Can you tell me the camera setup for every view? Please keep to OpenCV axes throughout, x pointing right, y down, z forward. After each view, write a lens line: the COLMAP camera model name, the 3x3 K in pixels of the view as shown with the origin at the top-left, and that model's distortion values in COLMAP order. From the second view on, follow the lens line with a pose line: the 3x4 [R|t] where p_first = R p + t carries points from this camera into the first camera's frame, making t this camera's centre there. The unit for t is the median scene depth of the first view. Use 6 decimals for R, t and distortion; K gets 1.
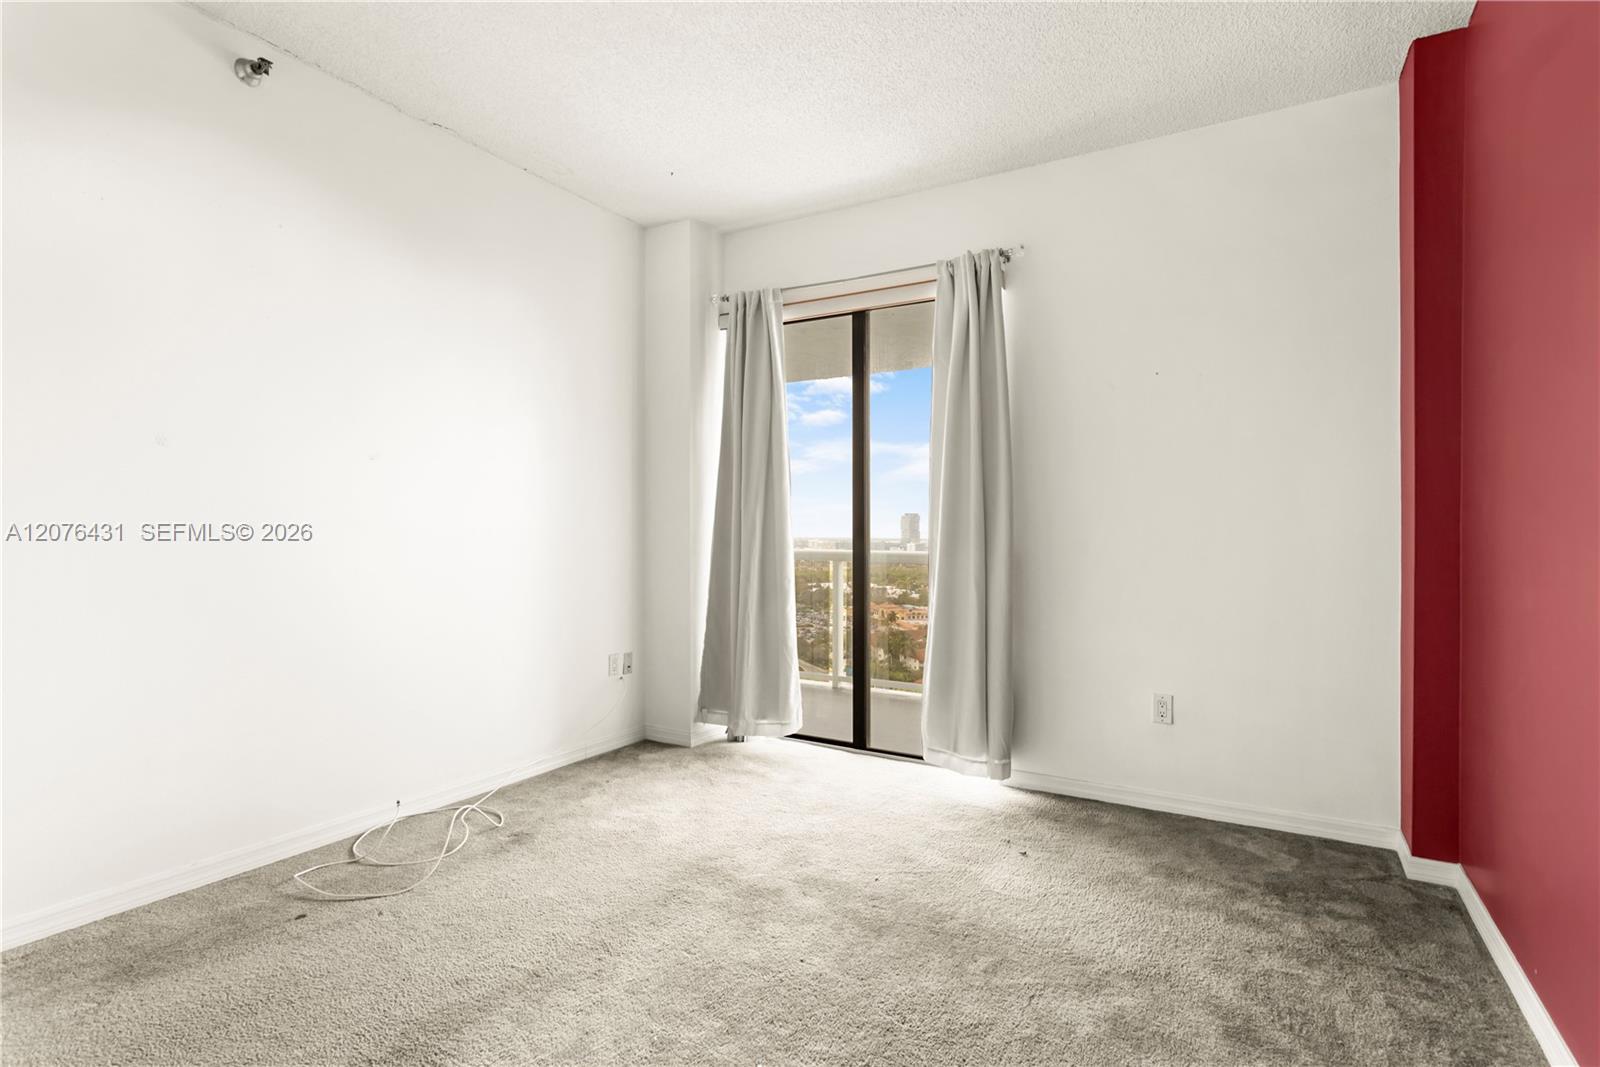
lens RADIAL K [[804.3, 0, 782.6], [0, 804.3, 531.8], [0, 0, 1]] dist [-0.009903, 0.003878]
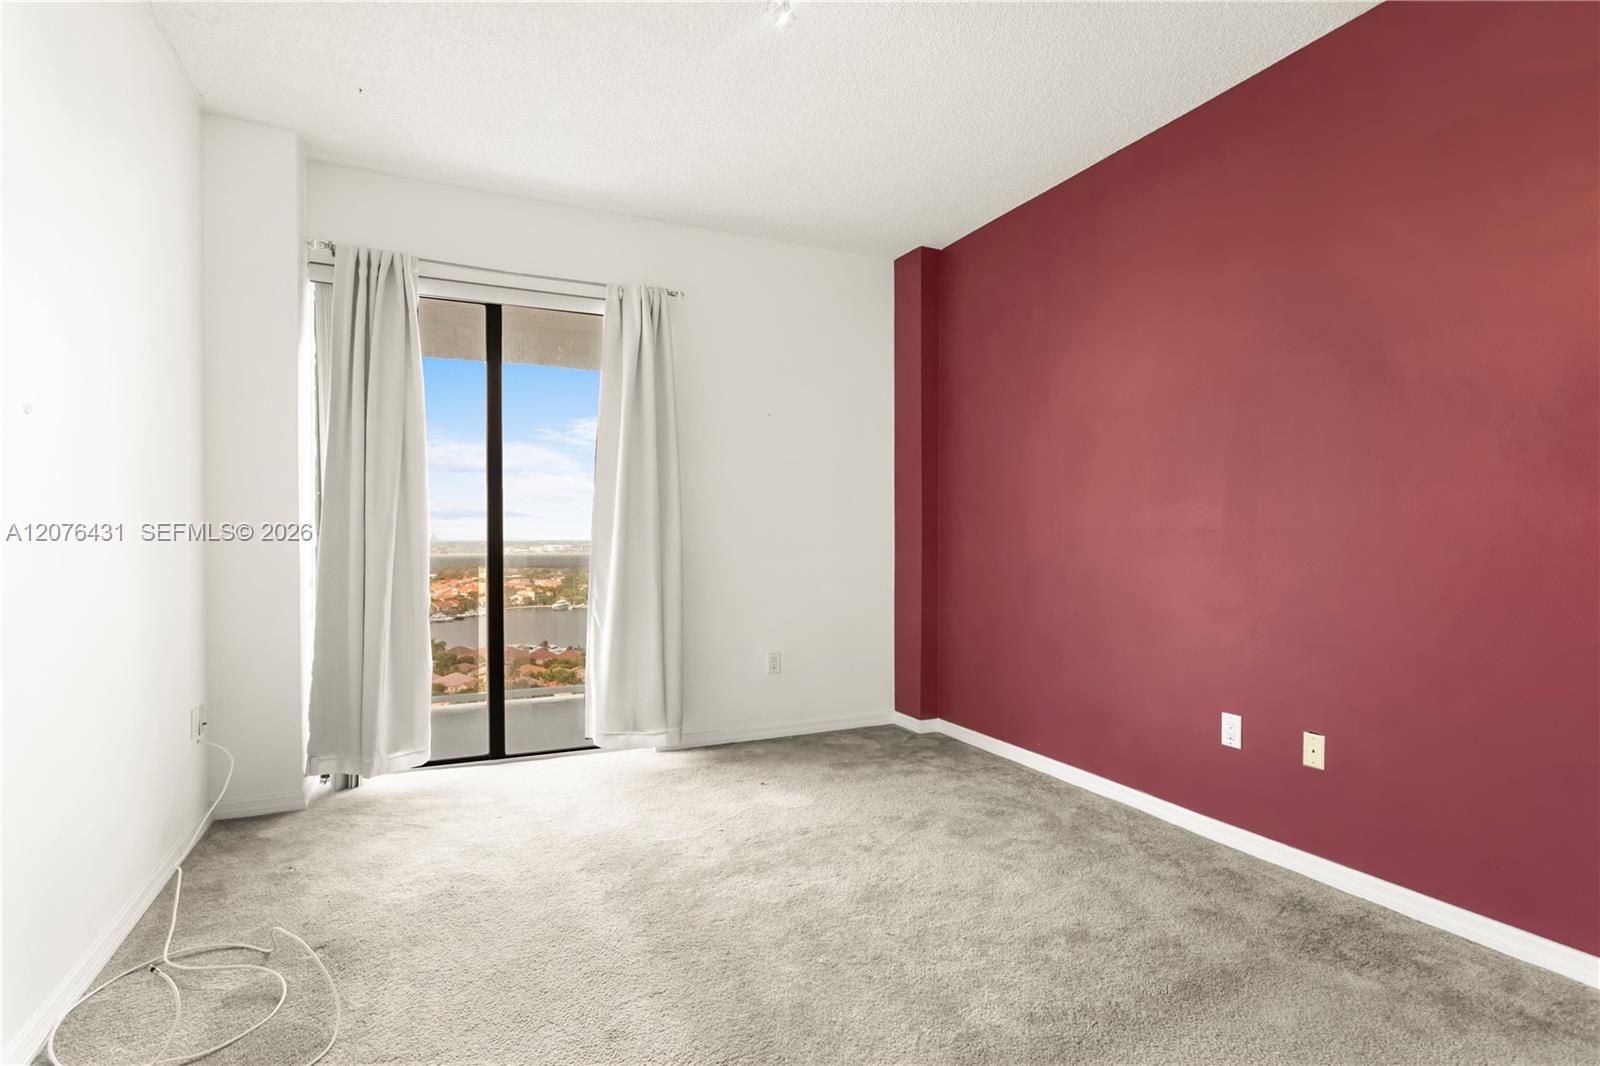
lens RADIAL K [[804.3, 0, 829.1], [0, 804.3, 536.5], [0, 0, 1]] dist [-0.009903, 0.003878]
pose [[0.543150, -0.010049, 0.839576, -0.584151], [0.002203, 0.999942, 0.010543, -0.006974], [-0.839633, -0.003877, 0.543140, 0.172122]]
